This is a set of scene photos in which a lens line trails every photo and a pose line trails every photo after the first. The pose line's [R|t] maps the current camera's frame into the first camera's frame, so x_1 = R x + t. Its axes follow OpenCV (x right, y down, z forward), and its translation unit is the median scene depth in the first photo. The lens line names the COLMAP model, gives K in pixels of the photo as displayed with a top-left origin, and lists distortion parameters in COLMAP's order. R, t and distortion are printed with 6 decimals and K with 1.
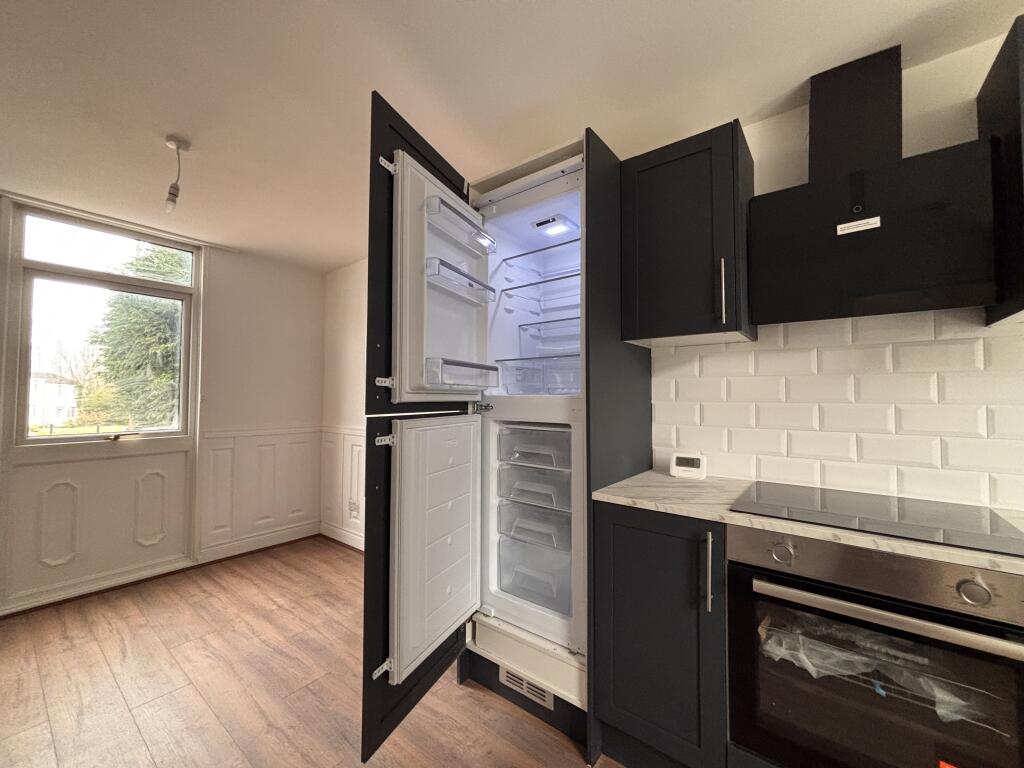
lens RADIAL K [[410.6, 0, 511.9], [0, 410.6, 383.0], [0, 0, 1]] dist [0.001752, 0.000467]
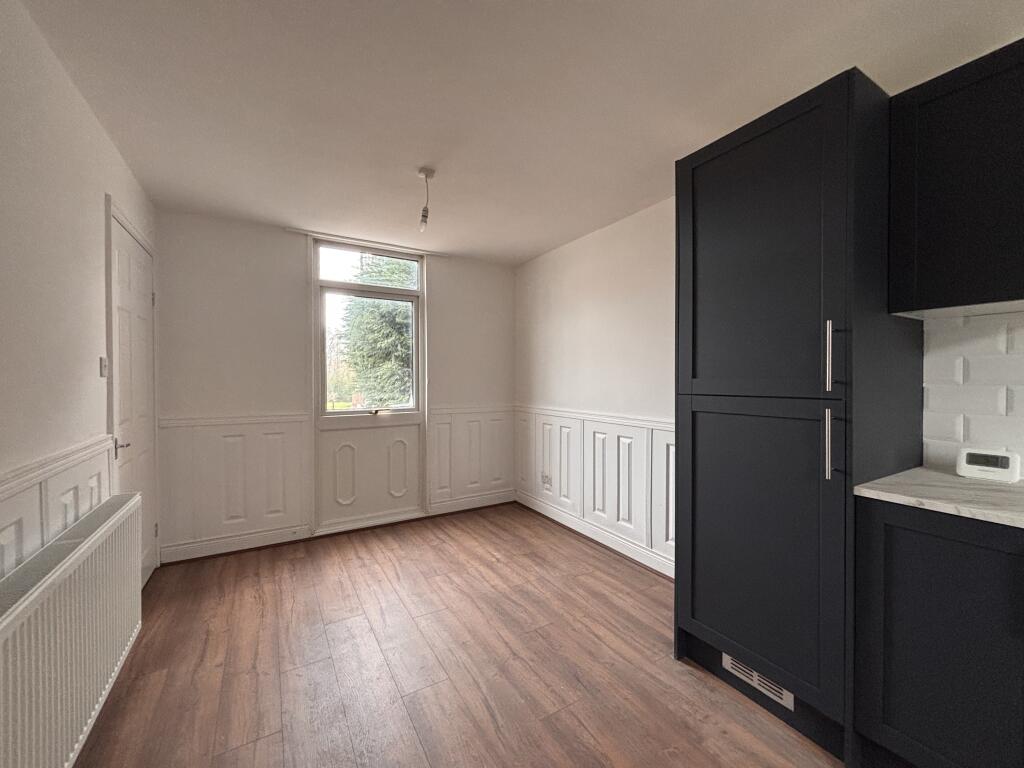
lens RADIAL K [[410.6, 0, 512.4], [0, 410.6, 382.8], [0, 0, 1]] dist [0.001752, 0.000467]
pose [[0.934157, -0.002059, -0.356856, -0.109850], [0.017956, 0.998988, 0.041241, -0.006557], [0.356410, -0.044933, 0.933249, -0.055947]]
